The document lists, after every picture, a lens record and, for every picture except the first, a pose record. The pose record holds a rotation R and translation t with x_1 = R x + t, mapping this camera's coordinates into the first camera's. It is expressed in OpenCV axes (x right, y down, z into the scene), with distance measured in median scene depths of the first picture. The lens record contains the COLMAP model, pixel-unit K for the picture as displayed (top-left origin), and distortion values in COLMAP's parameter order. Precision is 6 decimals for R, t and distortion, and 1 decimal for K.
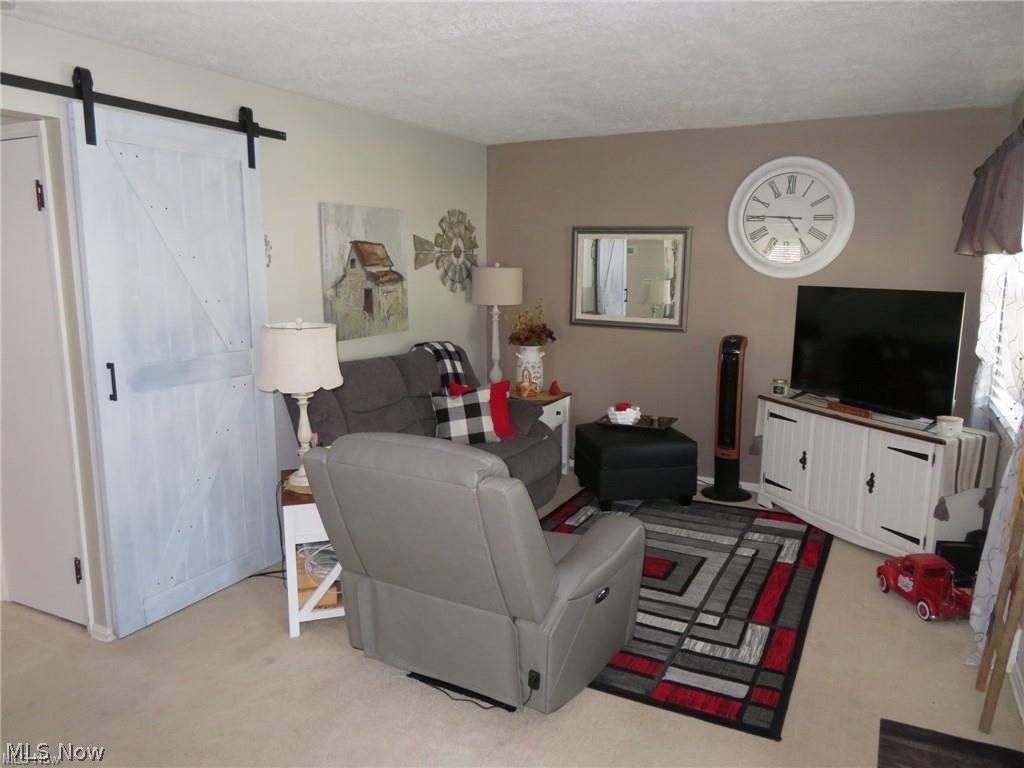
lens RADIAL K [[725.2, 0, 512.0], [0, 725.2, 384.0], [0, 0, 1]] dist [-0.025078, -0.000042]
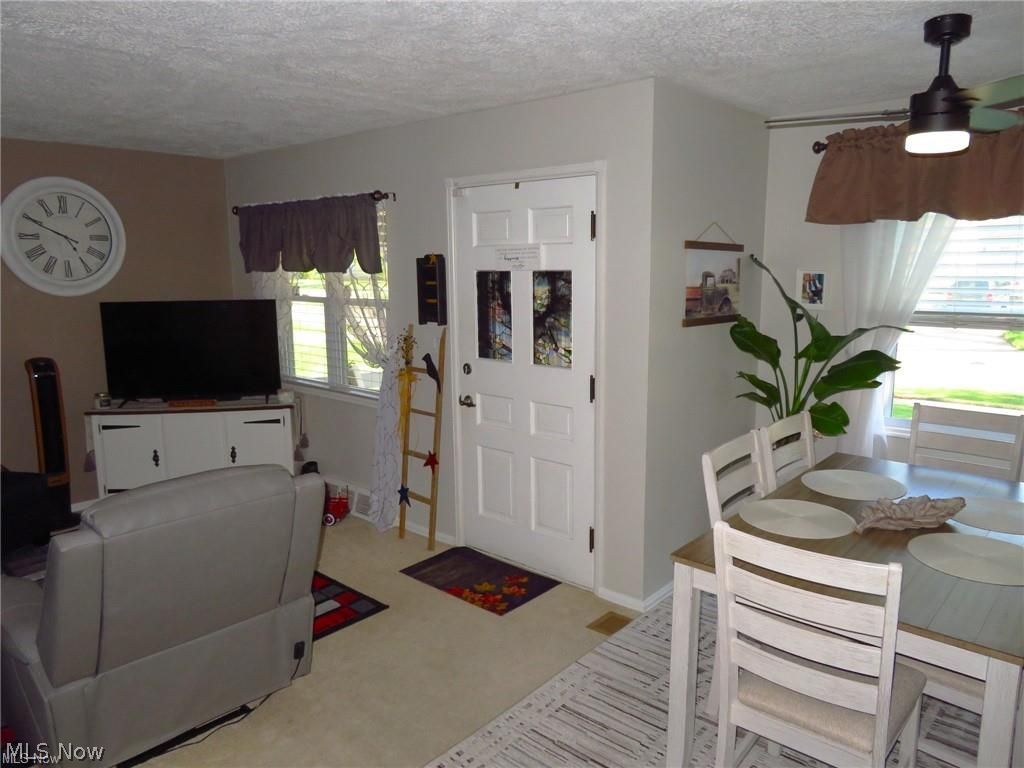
lens RADIAL K [[725.2, 0, 512.0], [0, 725.2, 384.0], [0, 0, 1]] dist [-0.025078, -0.000042]
pose [[0.235800, -0.162860, 0.958058, -0.479904], [0.165800, 0.978145, 0.125467, -0.050595], [-0.957554, 0.129261, 0.257649, 0.164126]]
